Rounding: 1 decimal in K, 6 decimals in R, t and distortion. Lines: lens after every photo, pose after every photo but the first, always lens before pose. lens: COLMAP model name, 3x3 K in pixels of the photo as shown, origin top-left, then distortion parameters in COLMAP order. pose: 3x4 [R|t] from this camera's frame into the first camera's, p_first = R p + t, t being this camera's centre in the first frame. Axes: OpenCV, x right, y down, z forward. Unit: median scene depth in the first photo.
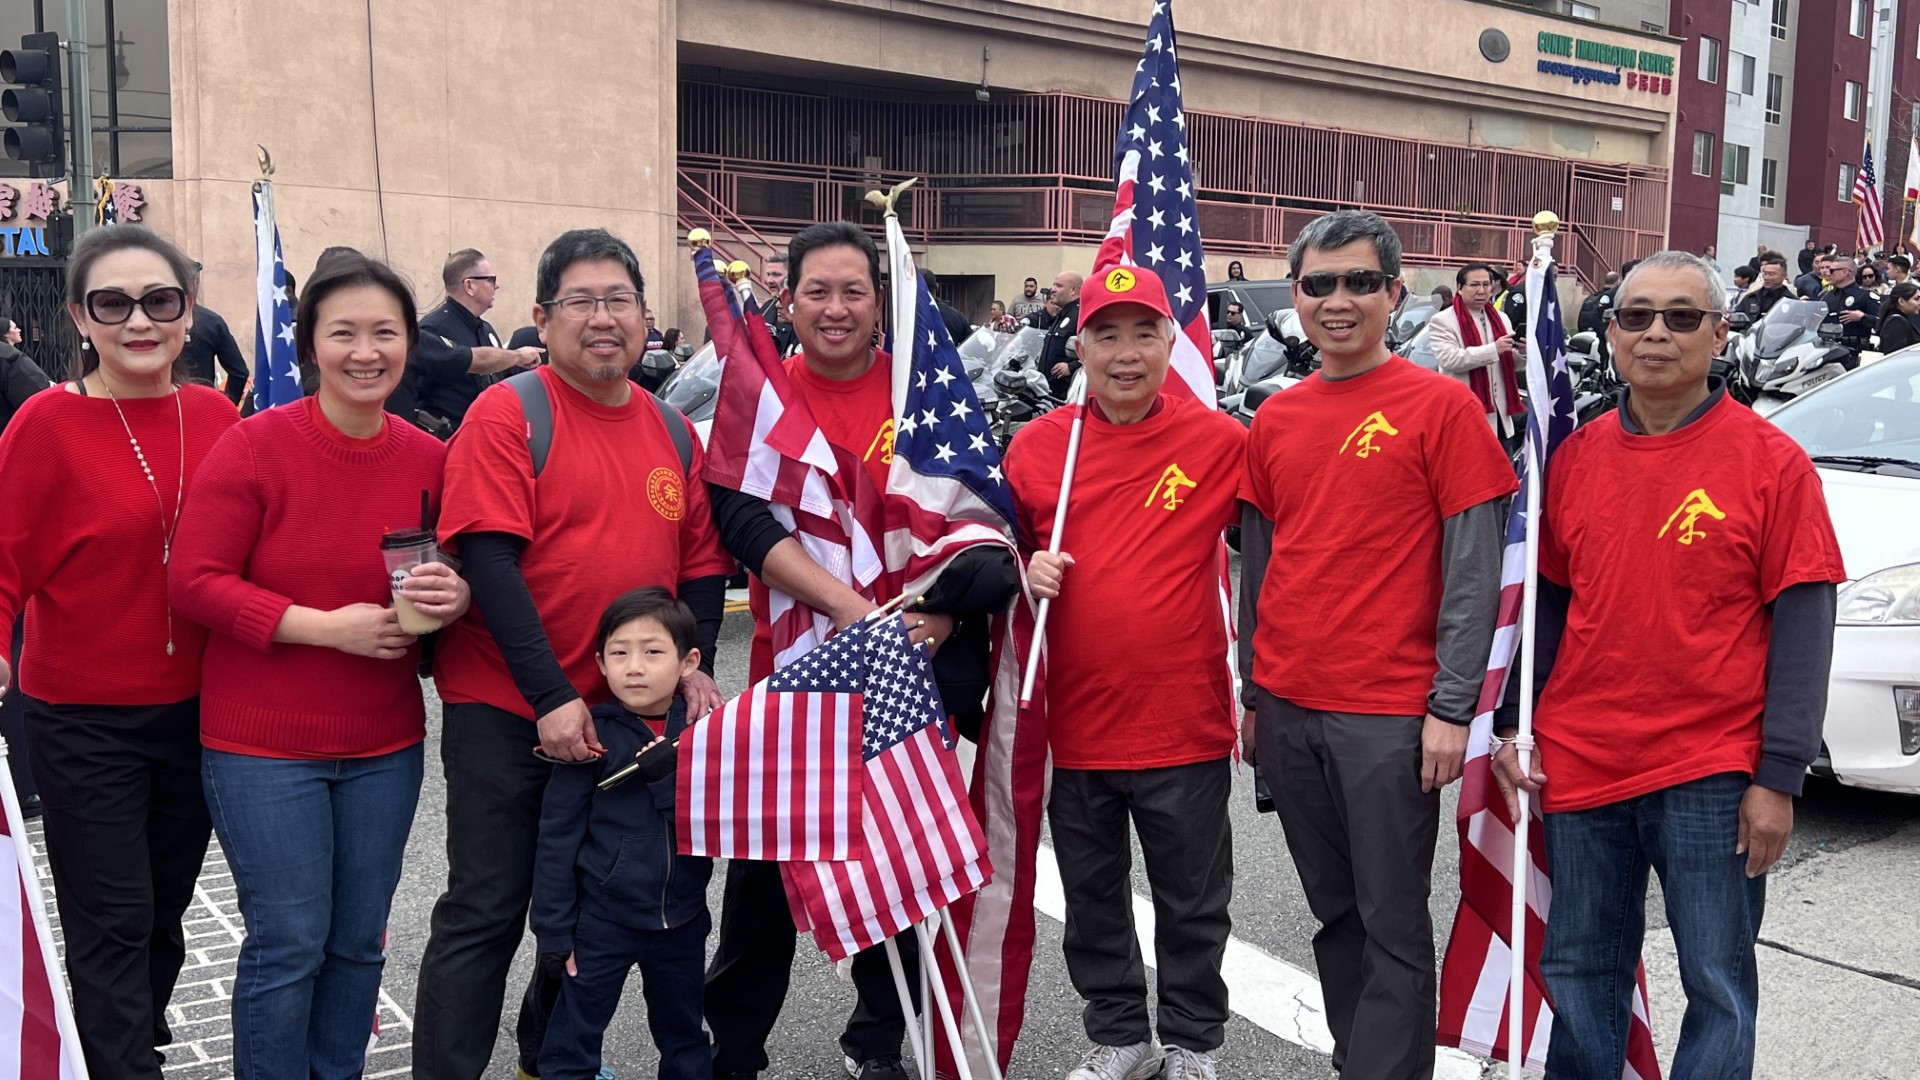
lens RADIAL K [[1848.6, 0, 989.9], [0, 1848.6, 545.6], [0, 0, 1]] dist [0.033937, 0.000000]
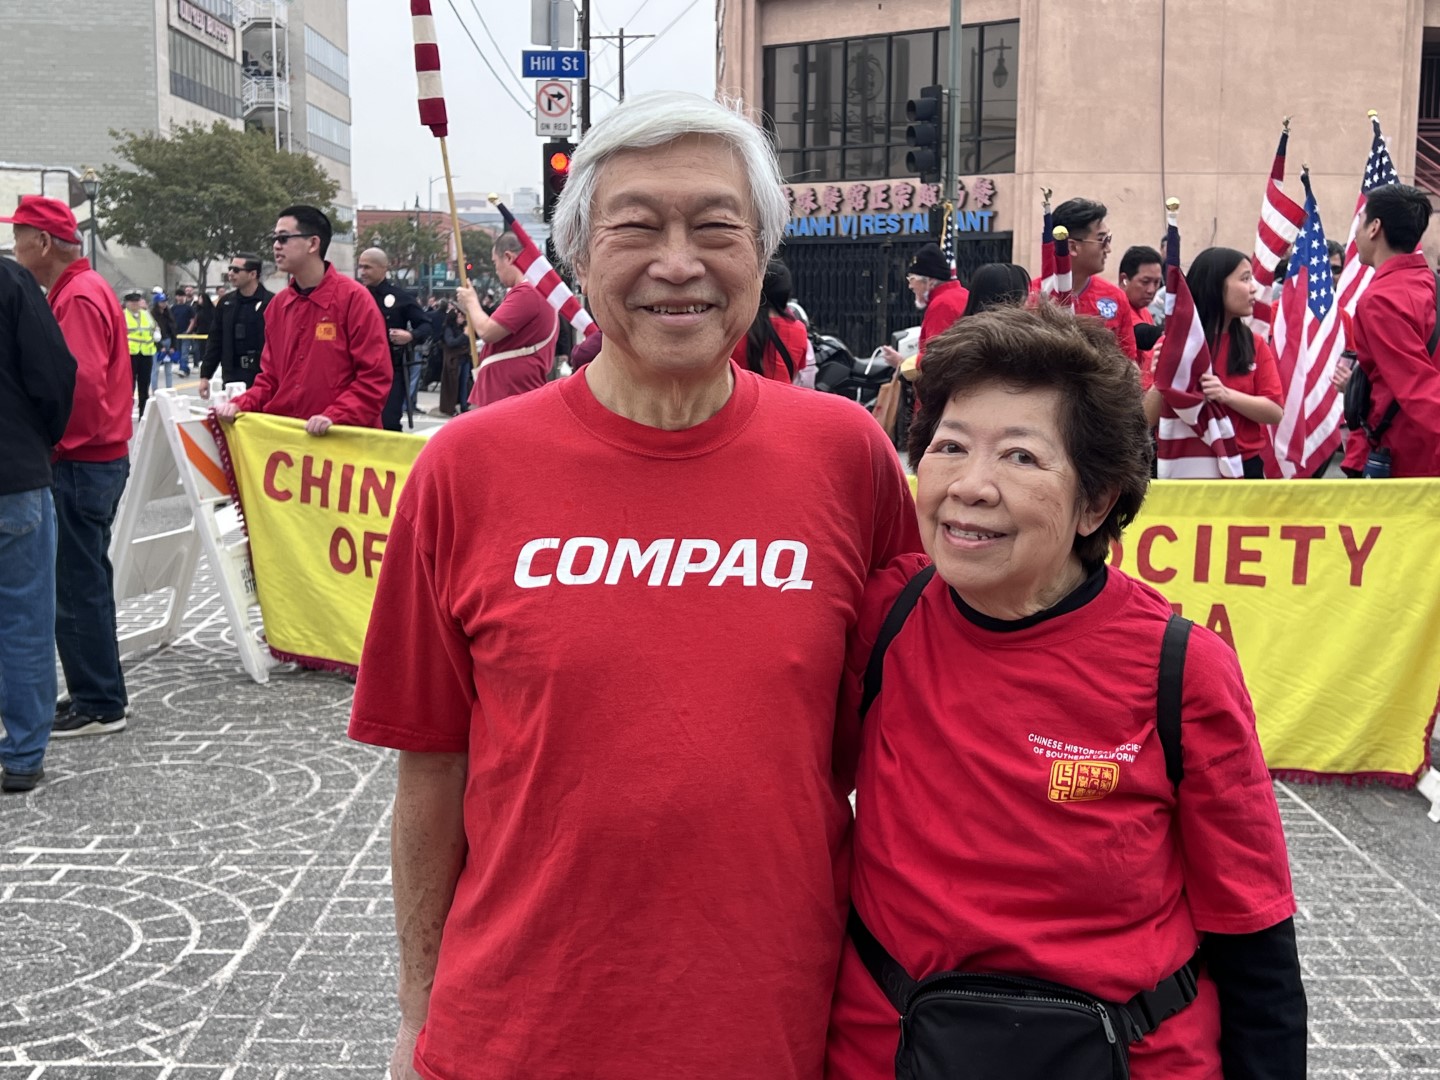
lens RADIAL K [[1813.7, 0, 707.7], [0, 1813.7, 465.7], [0, 0, 1]] dist [0.099982, 0.000000]
pose [[0.830813, 0.042450, -0.554931, 0.110531], [-0.050285, 0.998734, 0.001115, 0.023895], [0.554276, 0.026979, 0.831896, -0.203730]]
